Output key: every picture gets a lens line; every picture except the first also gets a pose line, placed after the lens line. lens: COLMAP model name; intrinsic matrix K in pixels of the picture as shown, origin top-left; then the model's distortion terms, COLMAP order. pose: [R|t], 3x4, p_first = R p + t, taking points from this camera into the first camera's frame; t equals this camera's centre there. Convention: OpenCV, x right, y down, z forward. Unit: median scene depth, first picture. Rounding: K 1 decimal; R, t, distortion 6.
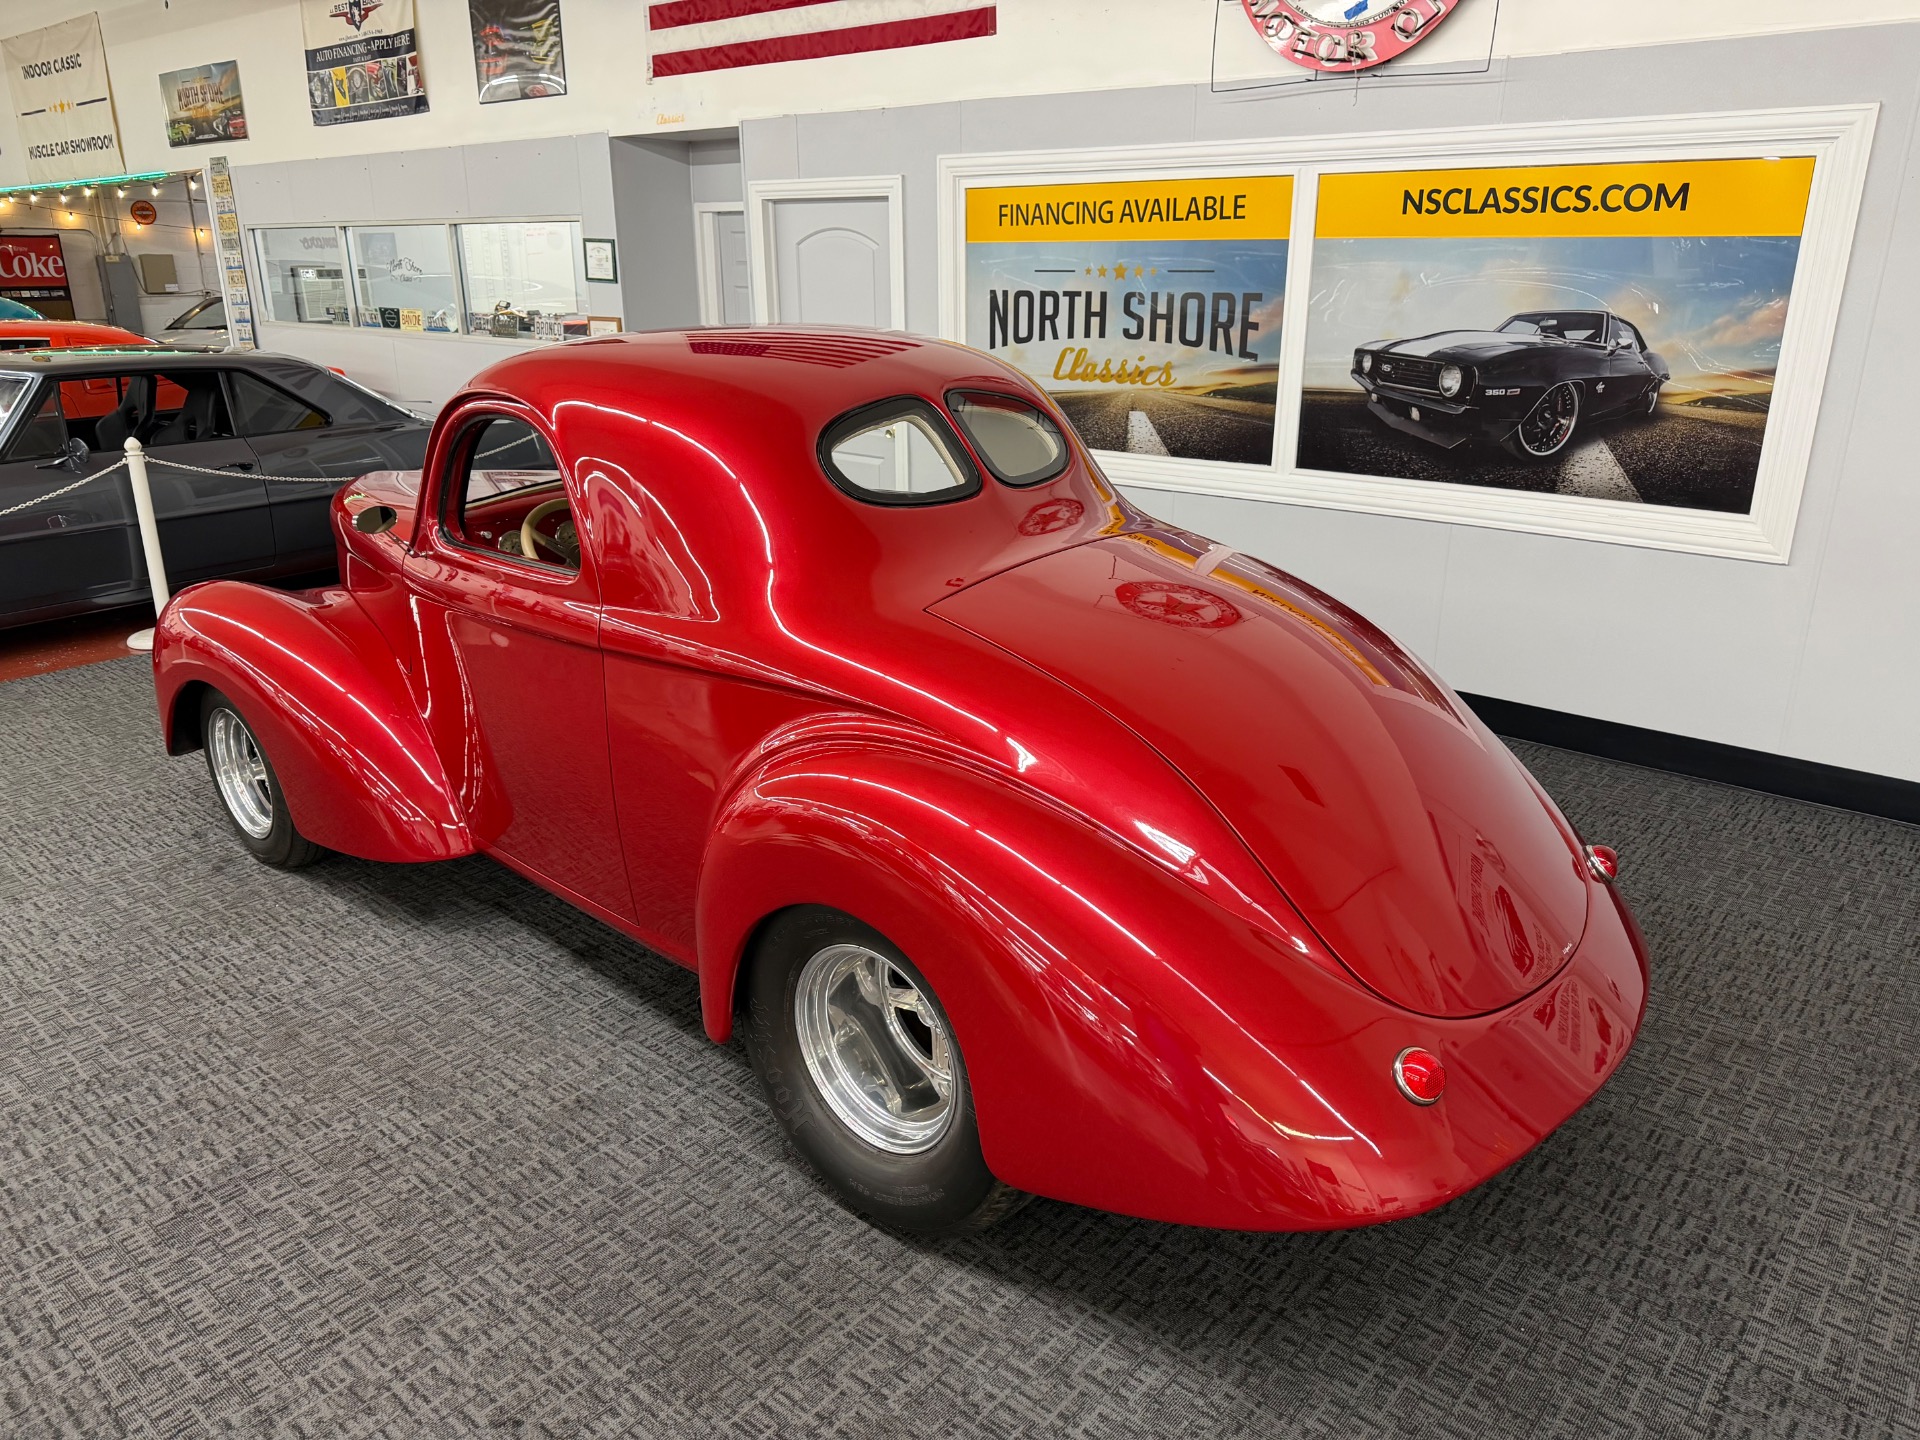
lens RADIAL K [[1361.6, 0, 955.8], [0, 1361.6, 718.9], [0, 0, 1]] dist [0.013861, -0.017035]
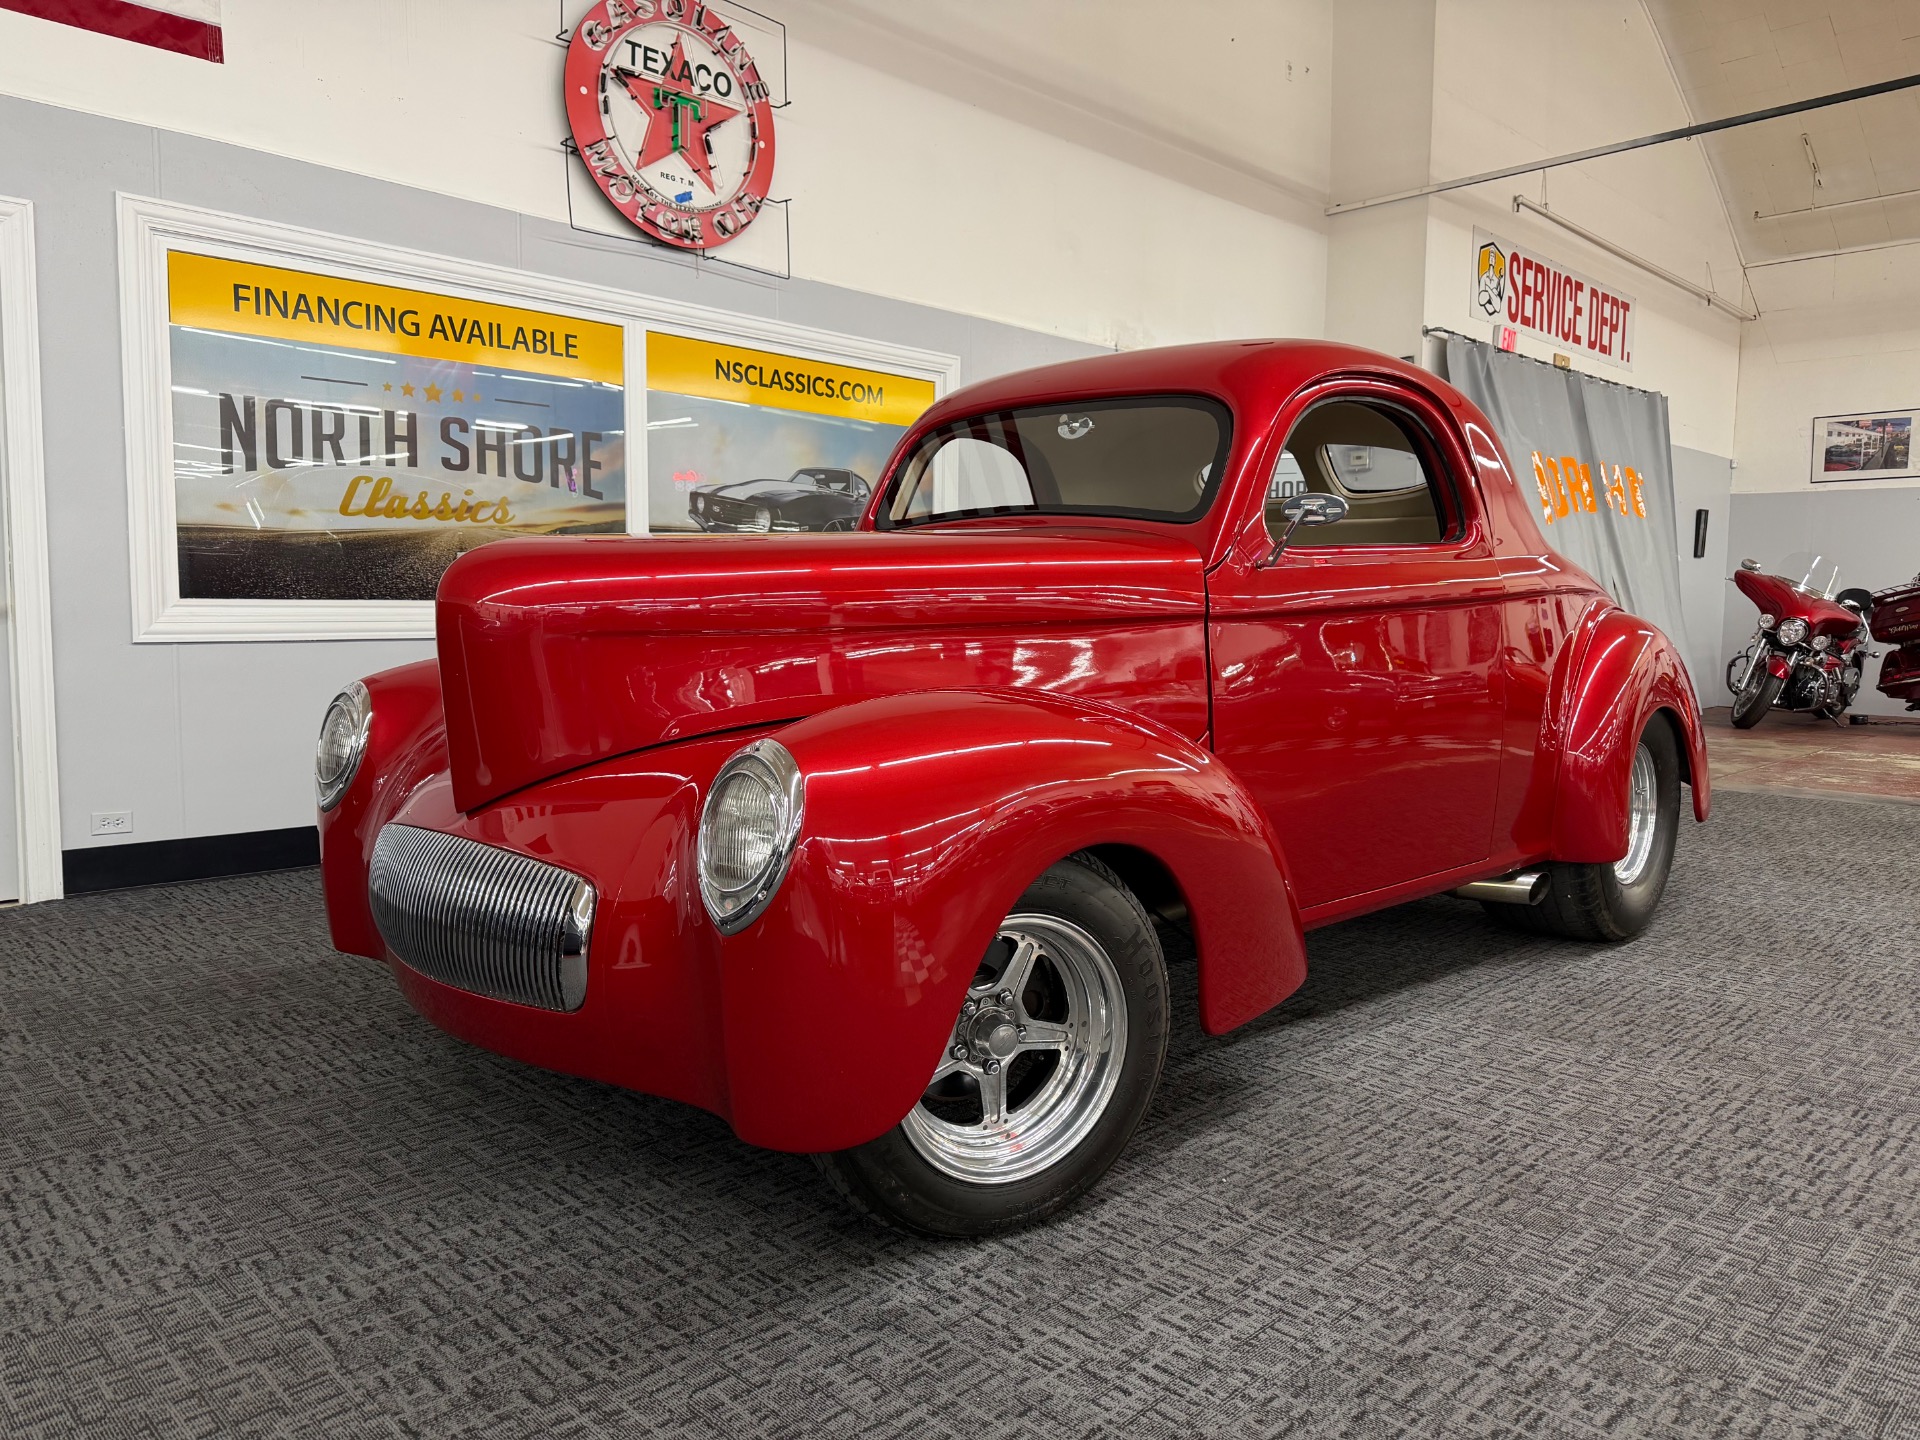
lens RADIAL K [[1361.6, 0, 958.7], [0, 1361.6, 721.5], [0, 0, 1]] dist [0.013861, -0.017035]
pose [[0.096332, -0.086167, 0.991613, -0.768341], [0.305896, 0.950595, 0.052886, -0.082299], [-0.947179, 0.298236, 0.117930, 0.697781]]
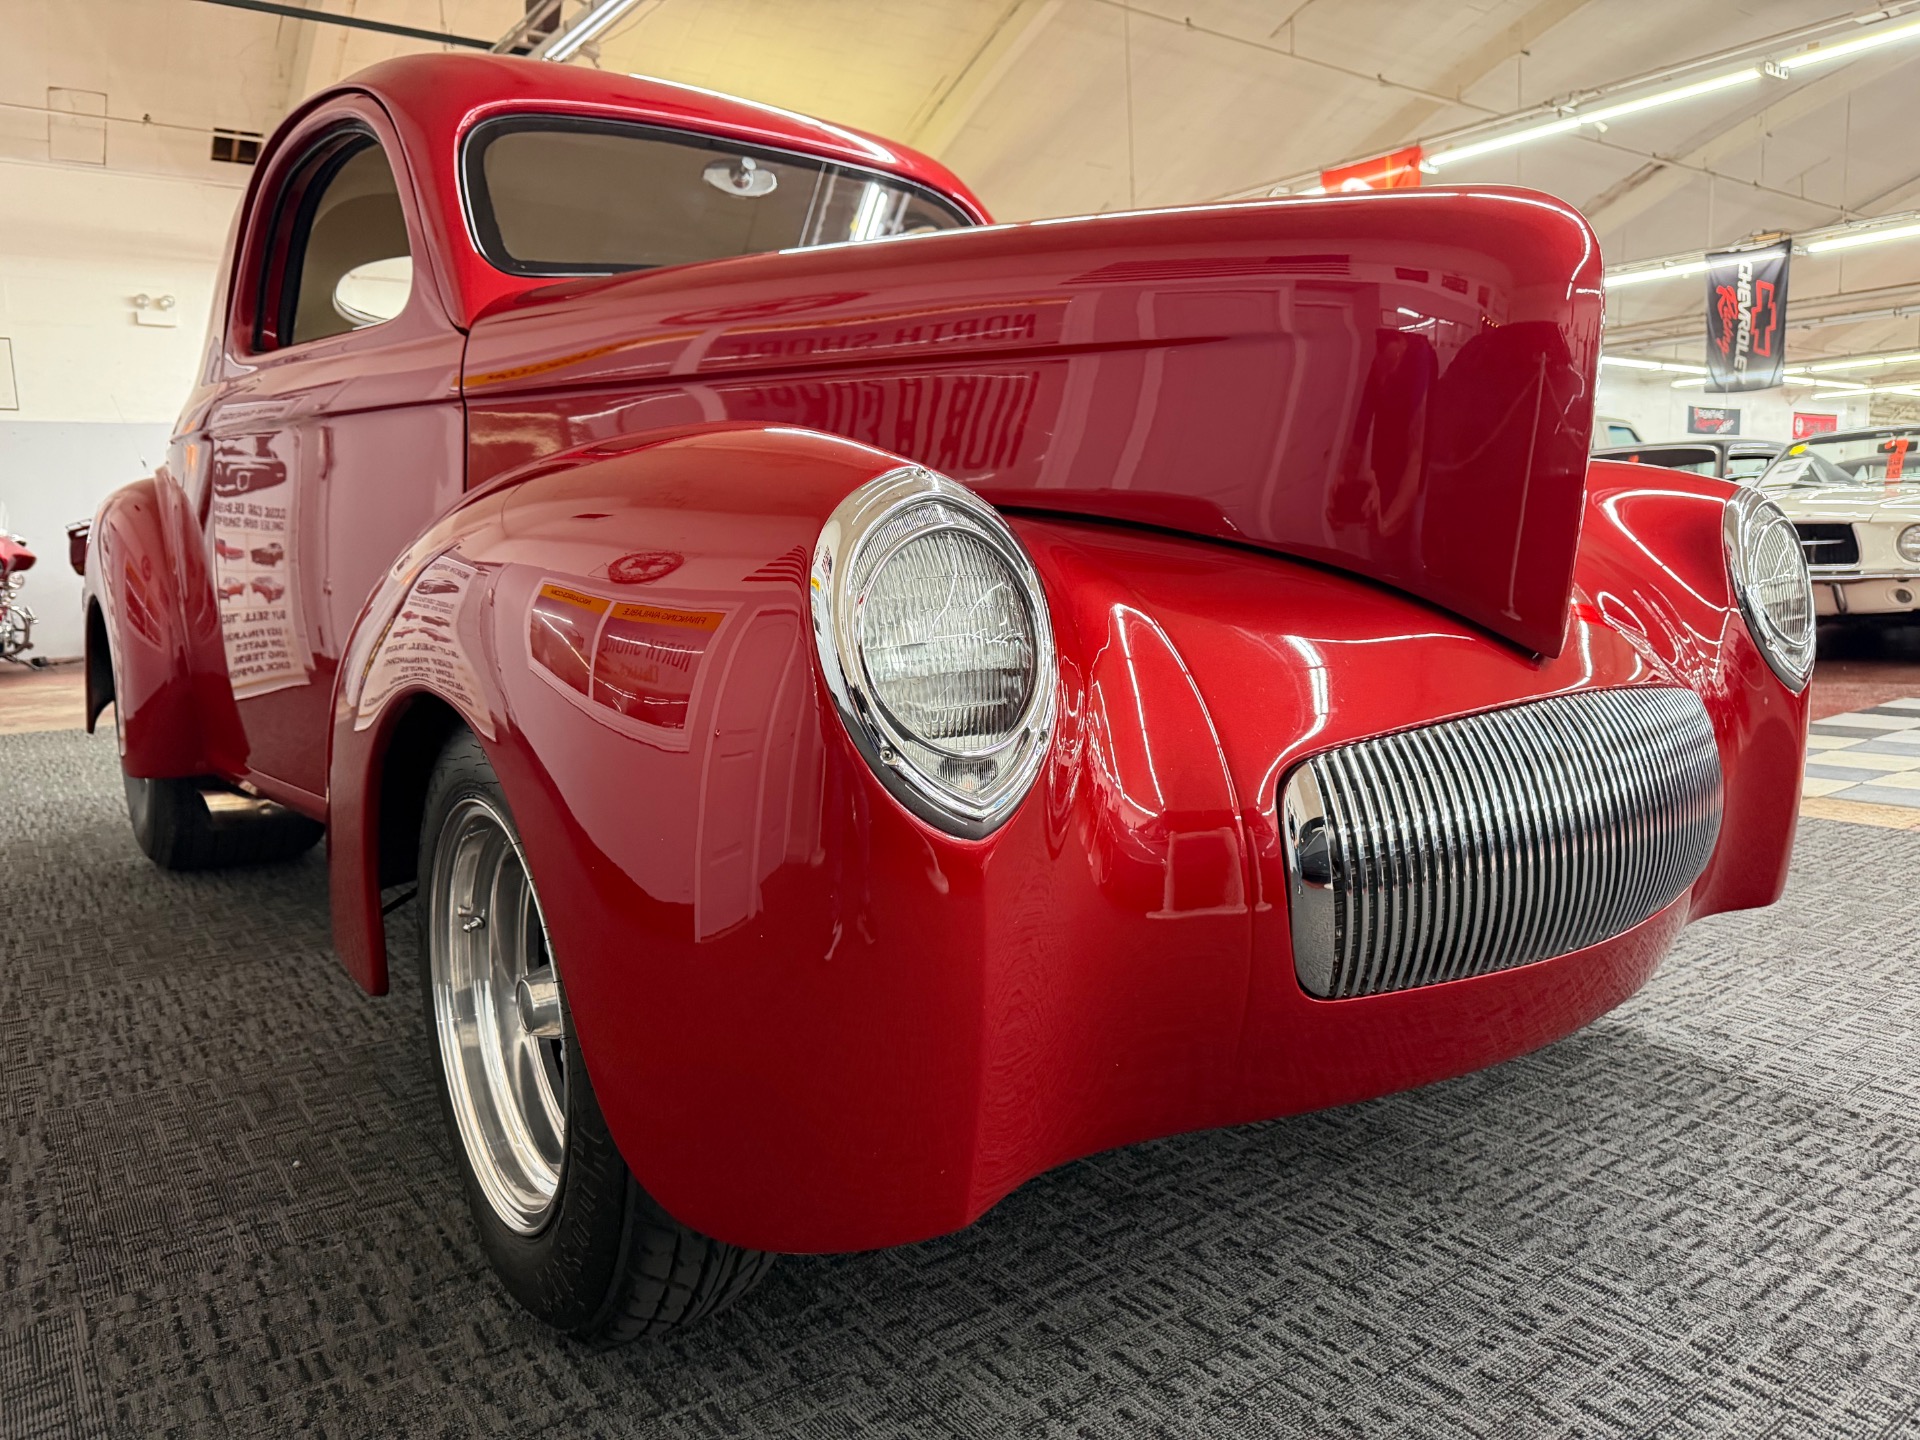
lens RADIAL K [[1361.6, 0, 962.3], [0, 1361.6, 727.2], [0, 0, 1]] dist [0.013861, -0.017035]
pose [[-0.970690, -0.002462, 0.240321, -0.340274], [0.103610, 0.897965, 0.427695, -0.180634], [-0.216853, 0.440059, -0.871391, 1.127319]]
